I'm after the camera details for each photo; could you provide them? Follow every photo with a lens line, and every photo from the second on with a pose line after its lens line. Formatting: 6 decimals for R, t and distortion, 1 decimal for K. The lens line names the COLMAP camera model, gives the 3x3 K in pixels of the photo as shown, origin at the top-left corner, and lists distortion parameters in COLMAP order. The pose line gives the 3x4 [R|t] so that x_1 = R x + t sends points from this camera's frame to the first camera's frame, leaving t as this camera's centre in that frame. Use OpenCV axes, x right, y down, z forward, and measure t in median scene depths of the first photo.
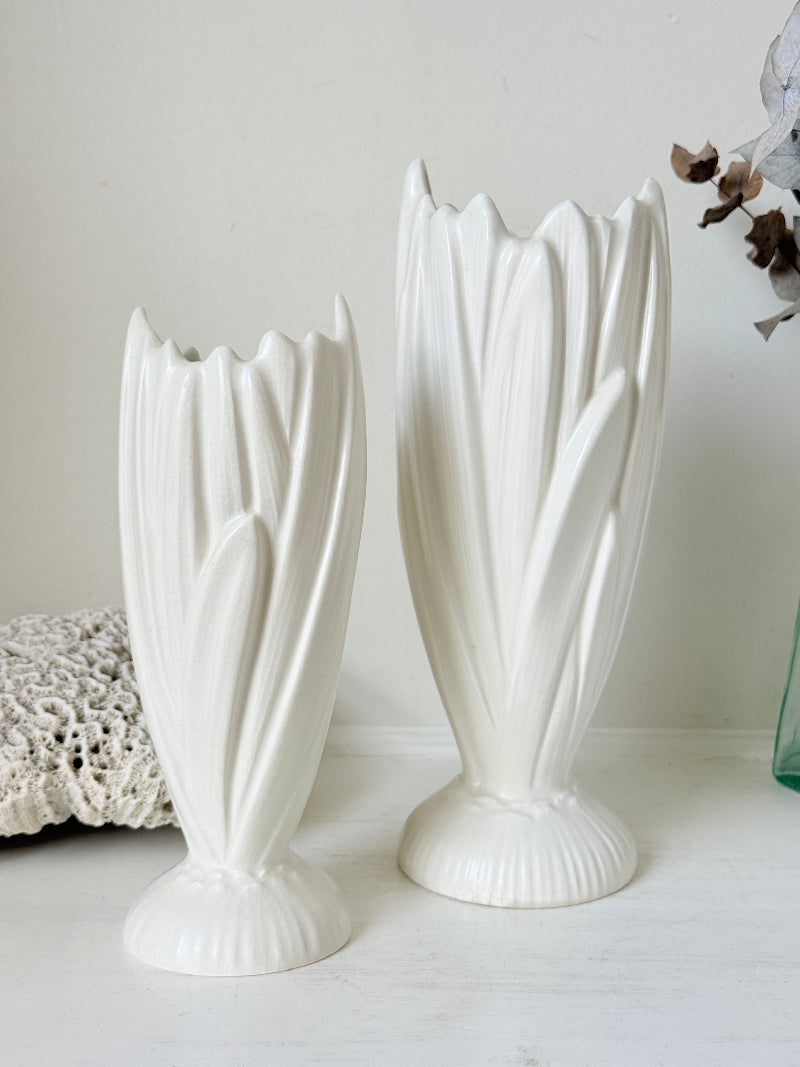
lens RADIAL K [[1383.6, 0, 400.0], [0, 1383.6, 533.5], [0, 0, 1]] dist [0.032073, -0.000145]
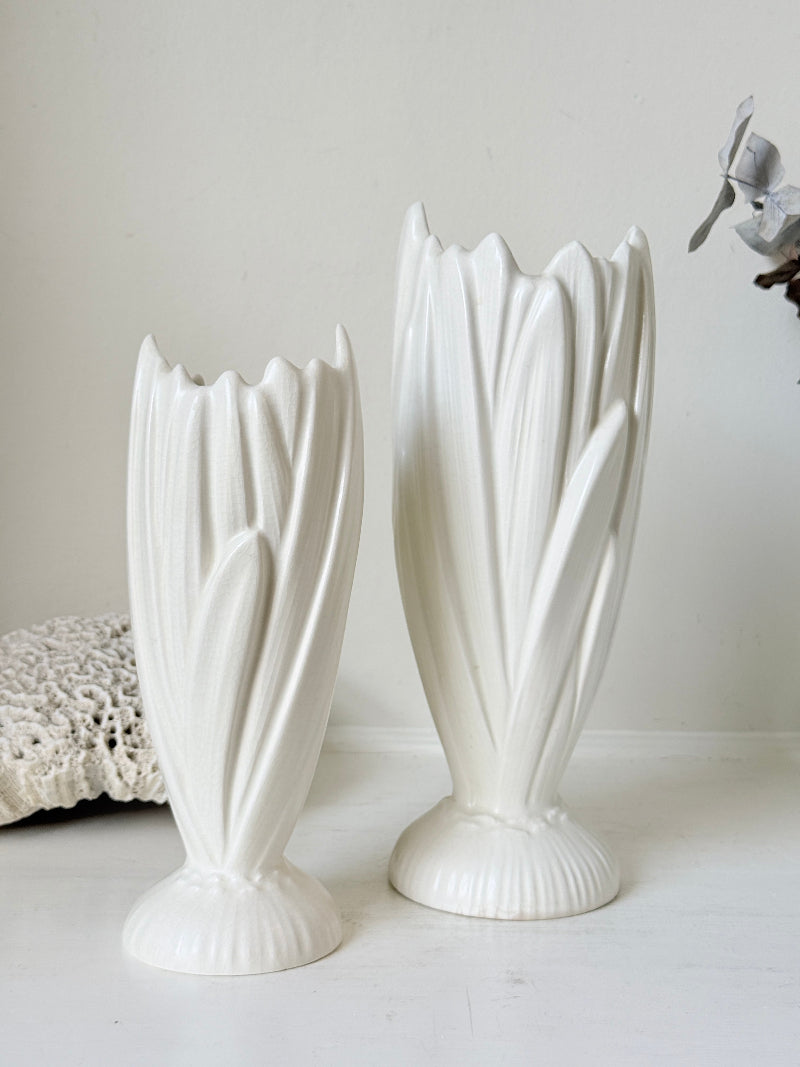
lens RADIAL K [[1553.9, 0, 400.0], [0, 1553.9, 533.5], [0, 0, 1]] dist [0.164695, -0.555941]
pose [[0.999896, 0.012157, 0.007820, -0.009103], [-0.011985, 0.999694, -0.021625, 0.018533], [-0.008080, 0.021529, 0.999736, -0.272143]]
